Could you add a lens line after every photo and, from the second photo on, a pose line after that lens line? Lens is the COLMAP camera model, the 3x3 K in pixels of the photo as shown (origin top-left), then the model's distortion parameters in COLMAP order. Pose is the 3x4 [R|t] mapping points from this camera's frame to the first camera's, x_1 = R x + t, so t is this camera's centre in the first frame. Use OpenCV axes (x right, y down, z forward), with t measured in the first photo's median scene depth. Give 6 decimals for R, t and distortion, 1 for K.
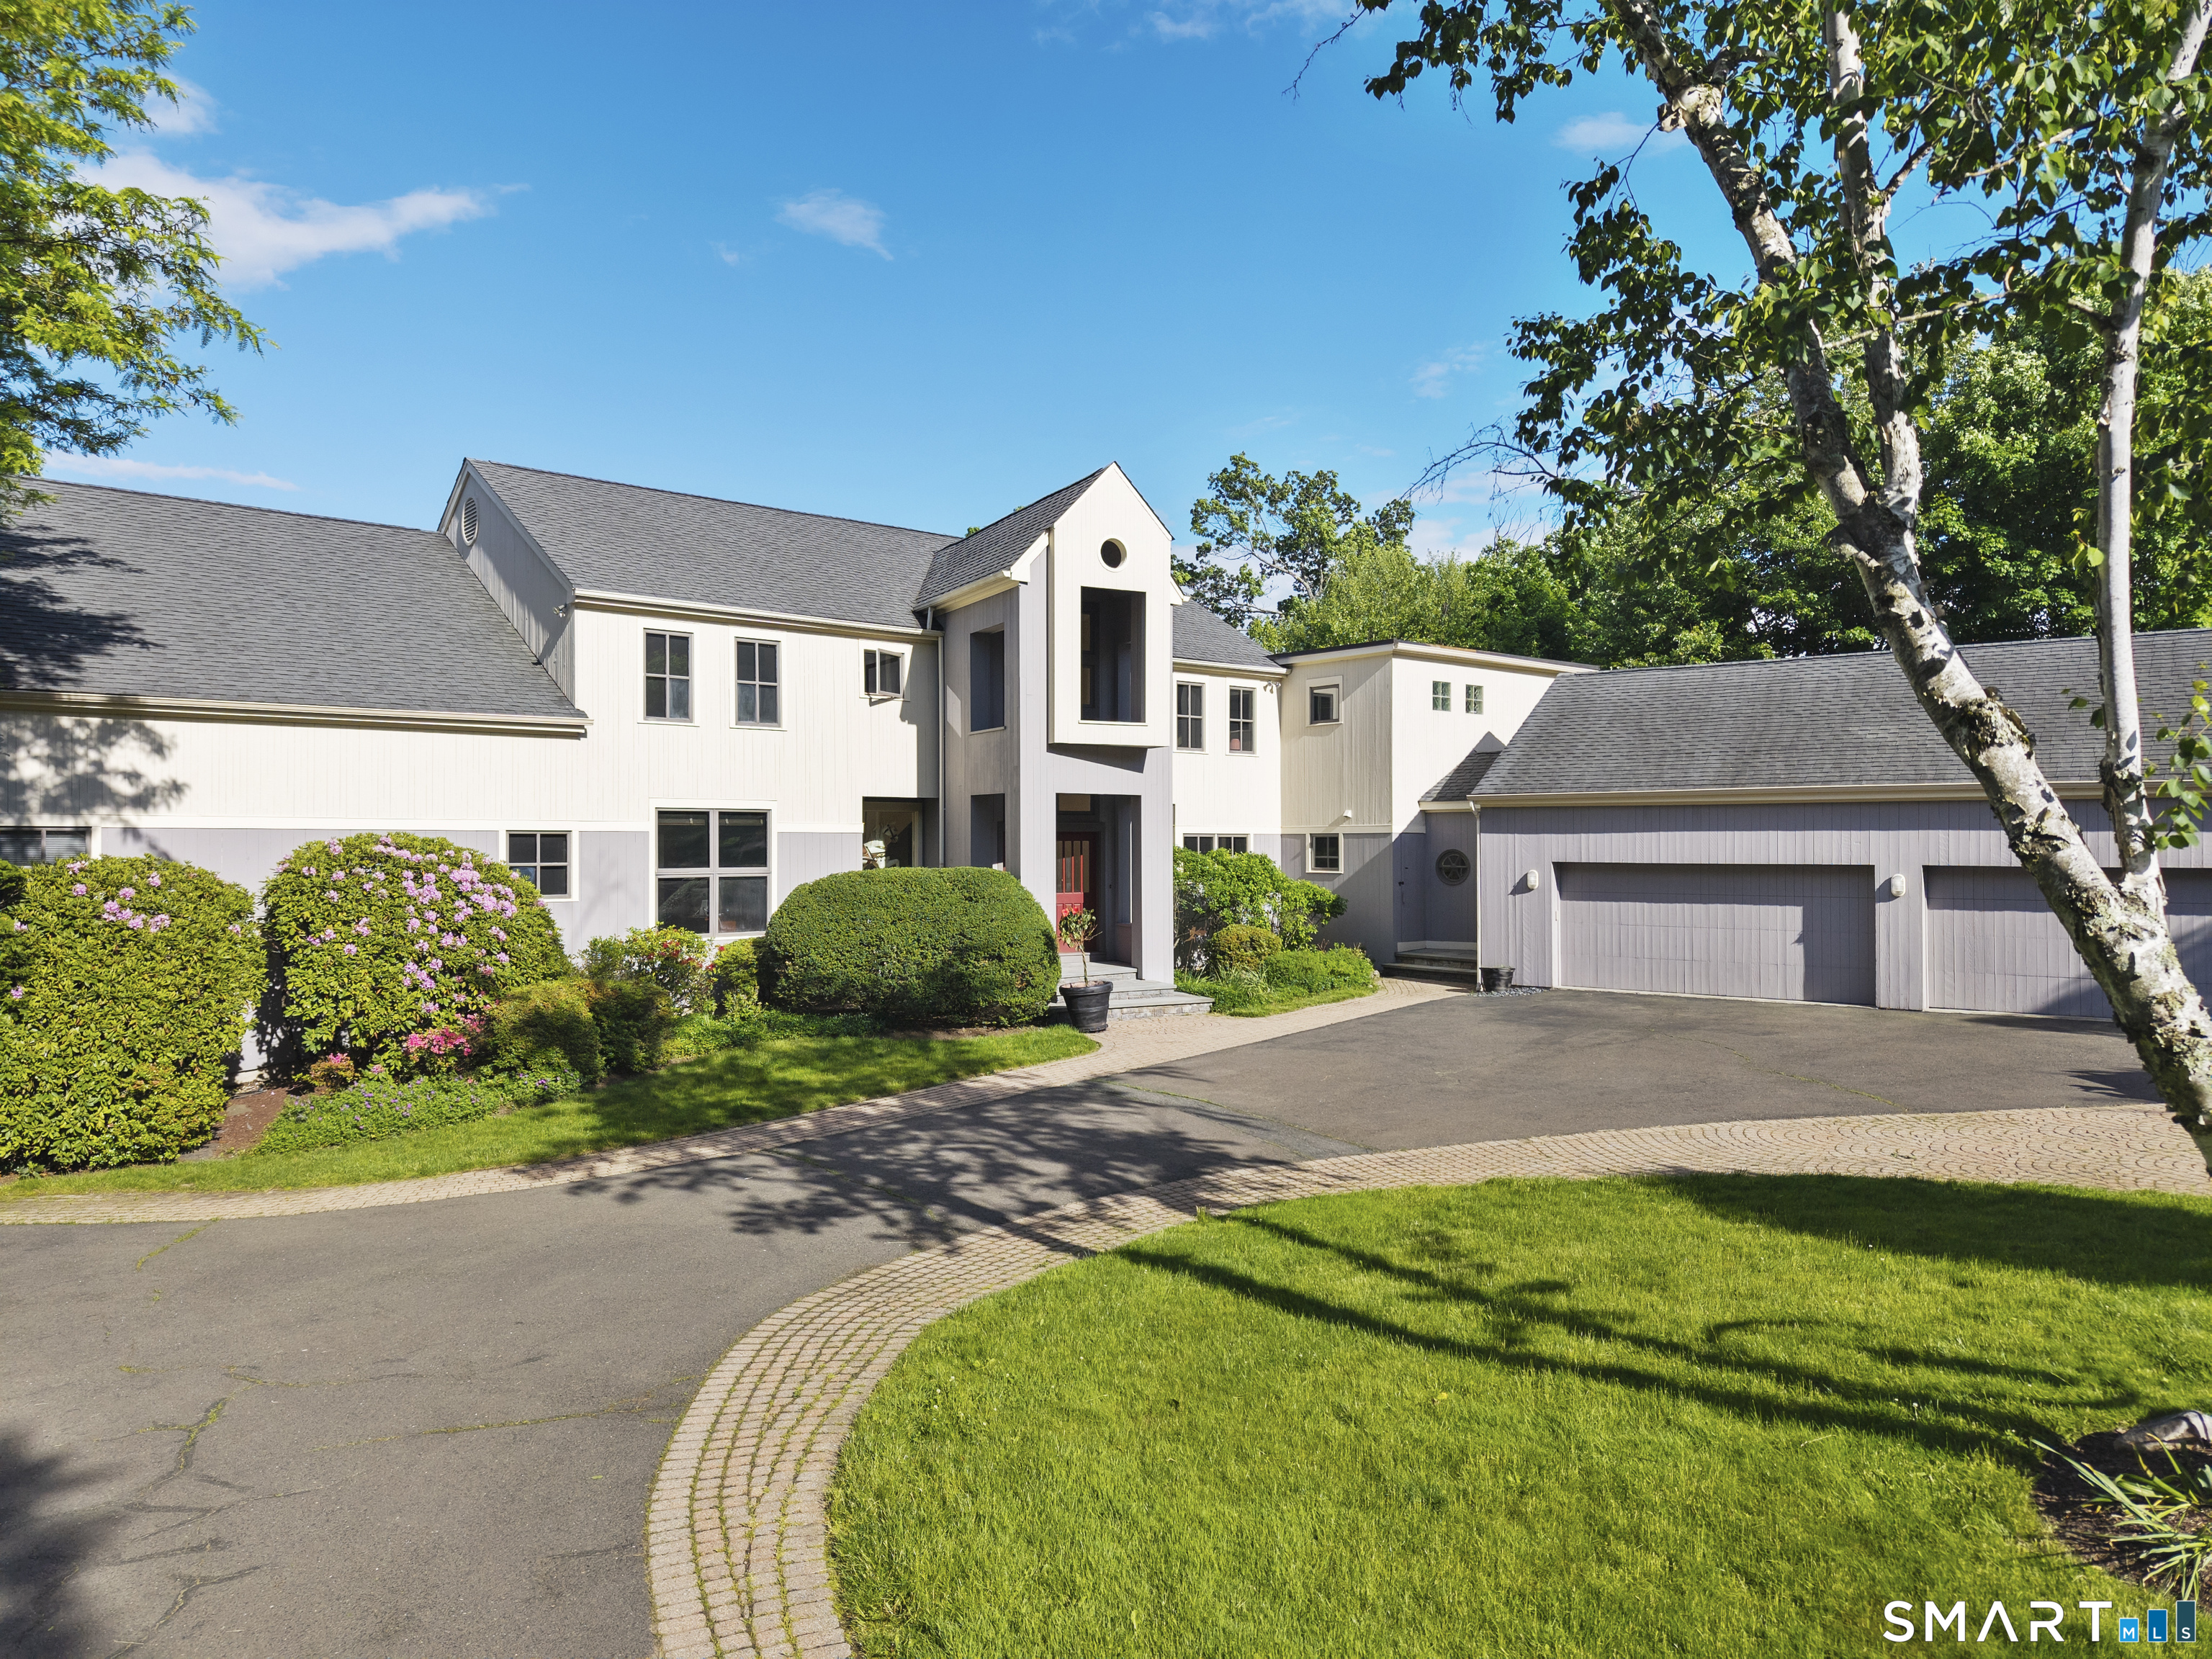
lens RADIAL K [[1491.3, 0, 1106.0], [0, 1491.3, 829.5], [0, 0, 1]] dist [-0.009252, -0.001477]
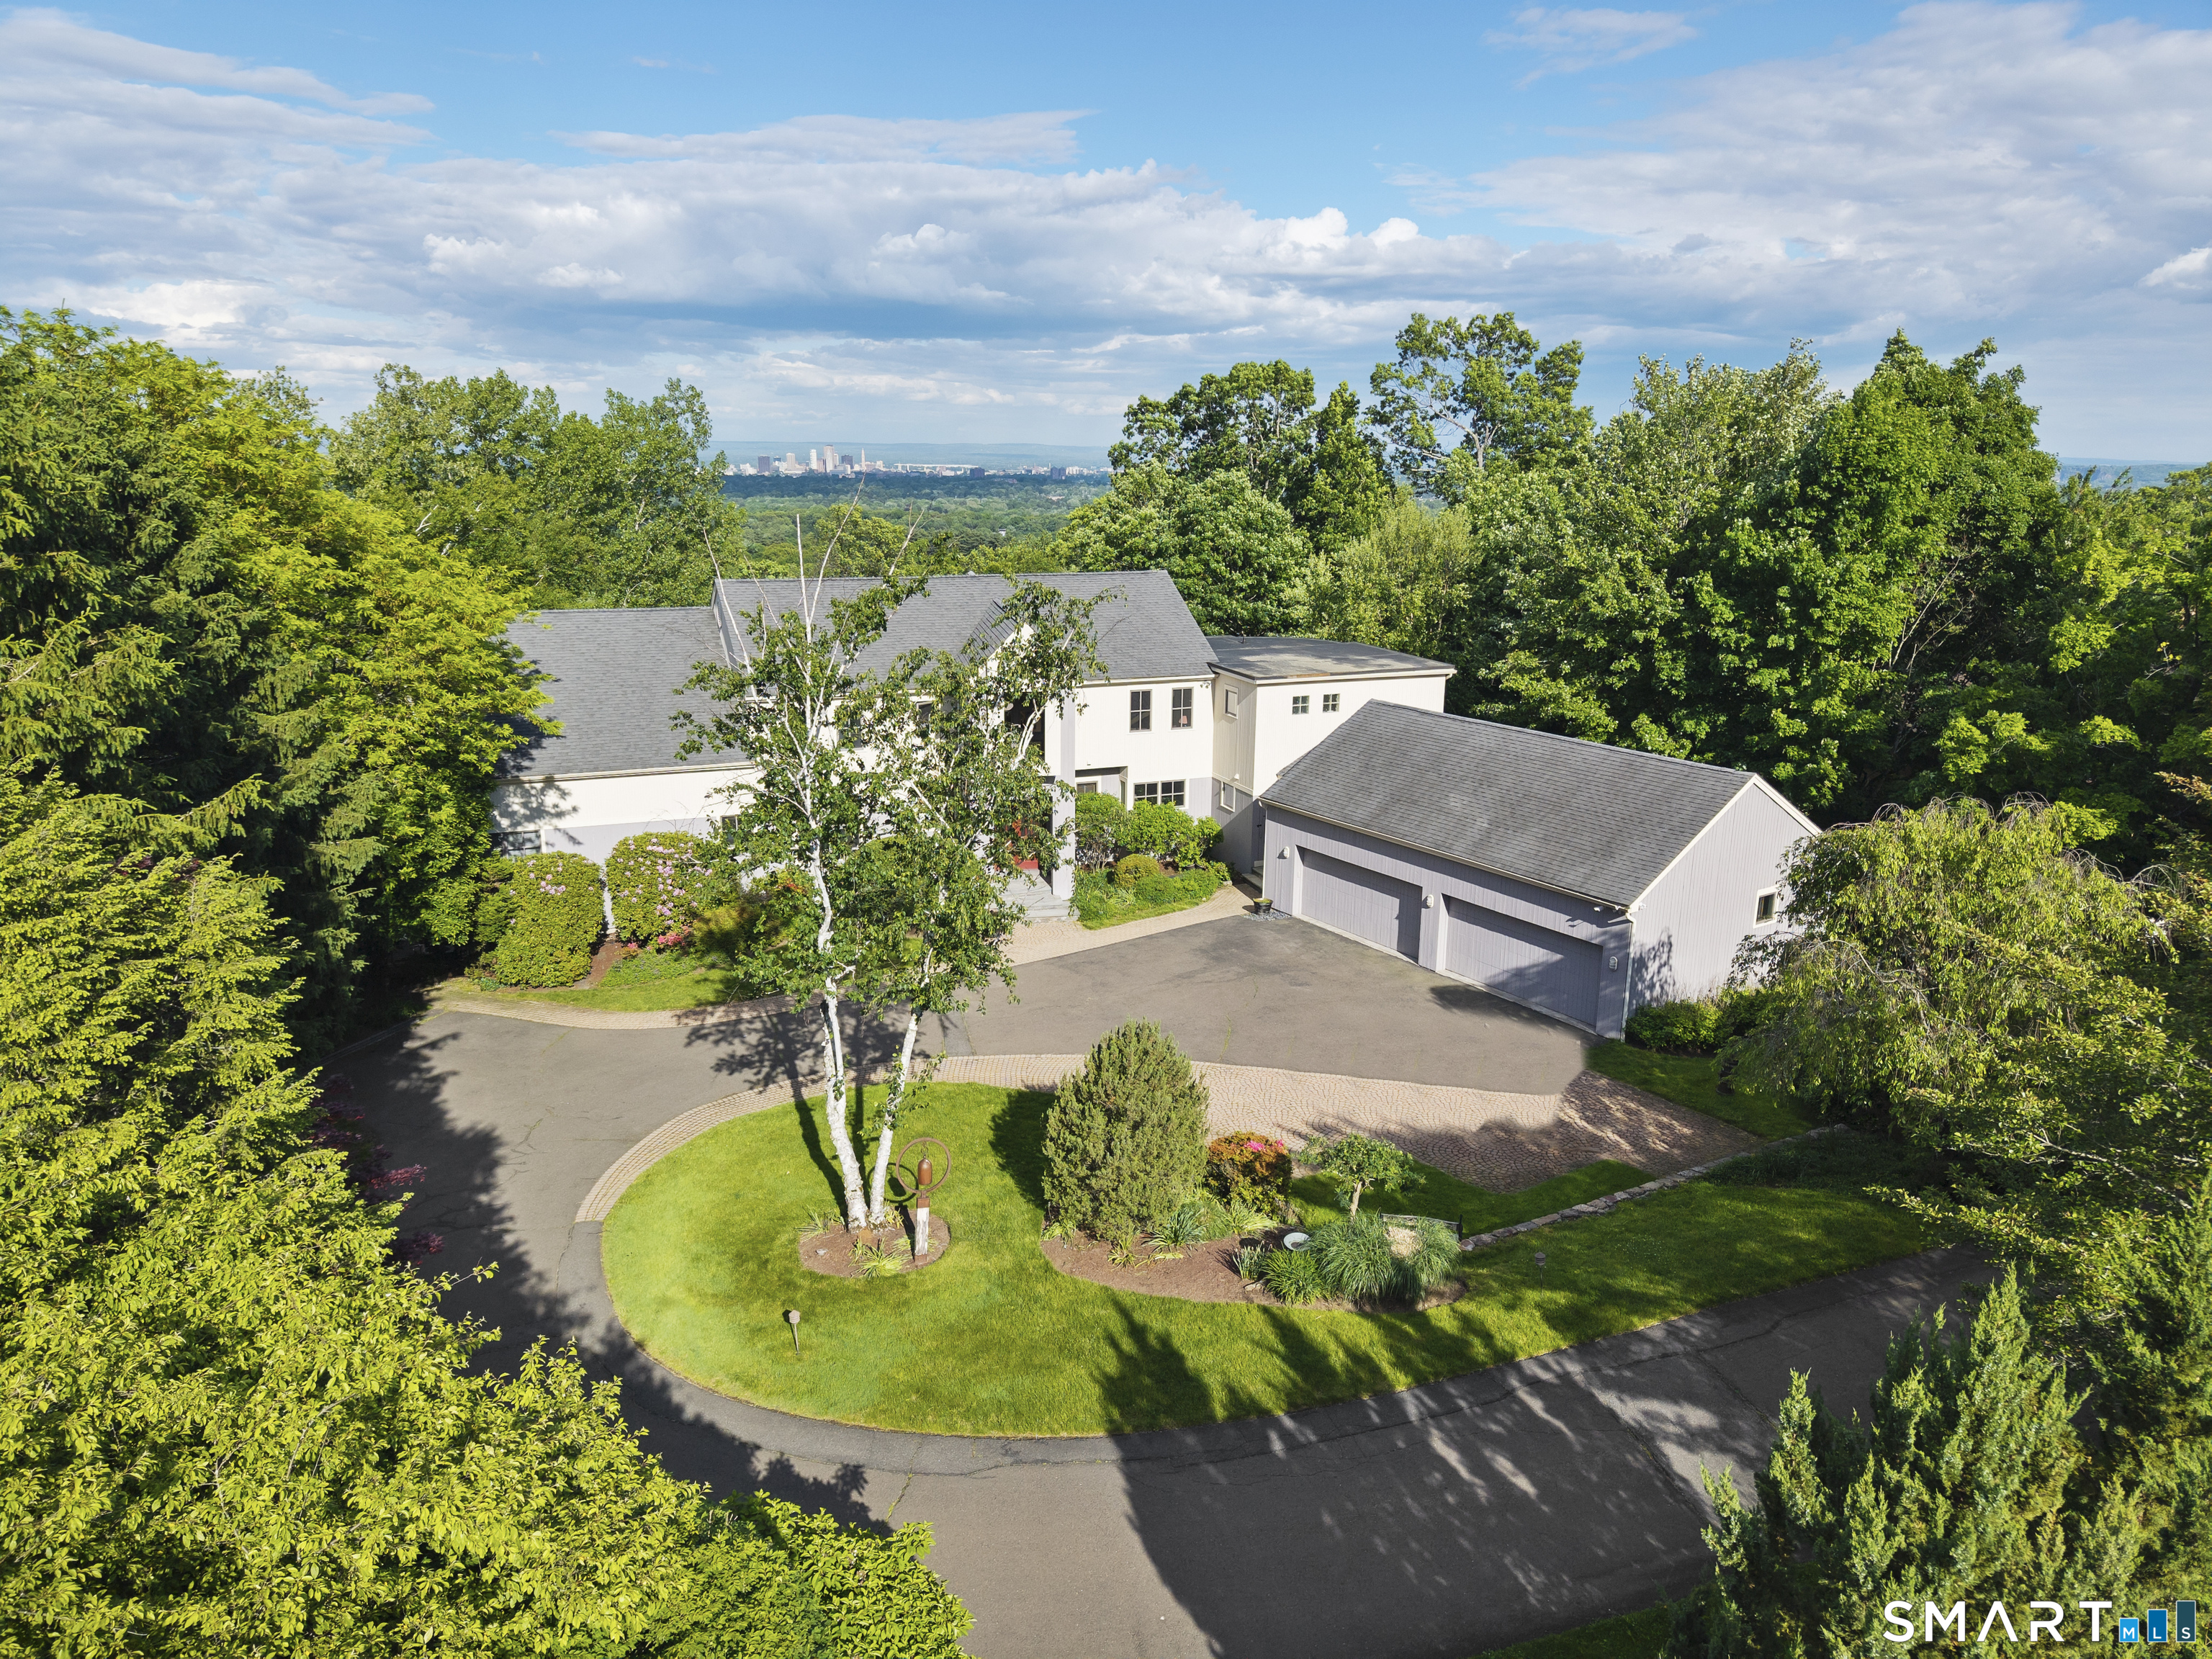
lens RADIAL K [[1491.3, 0, 1106.0], [0, 1491.3, 829.5], [0, 0, 1]] dist [-0.009252, -0.001477]
pose [[0.949603, 0.084905, -0.301738, 0.628586], [-0.005532, 0.967005, 0.254695, -0.439753], [0.313407, -0.240190, 0.918741, -0.631566]]
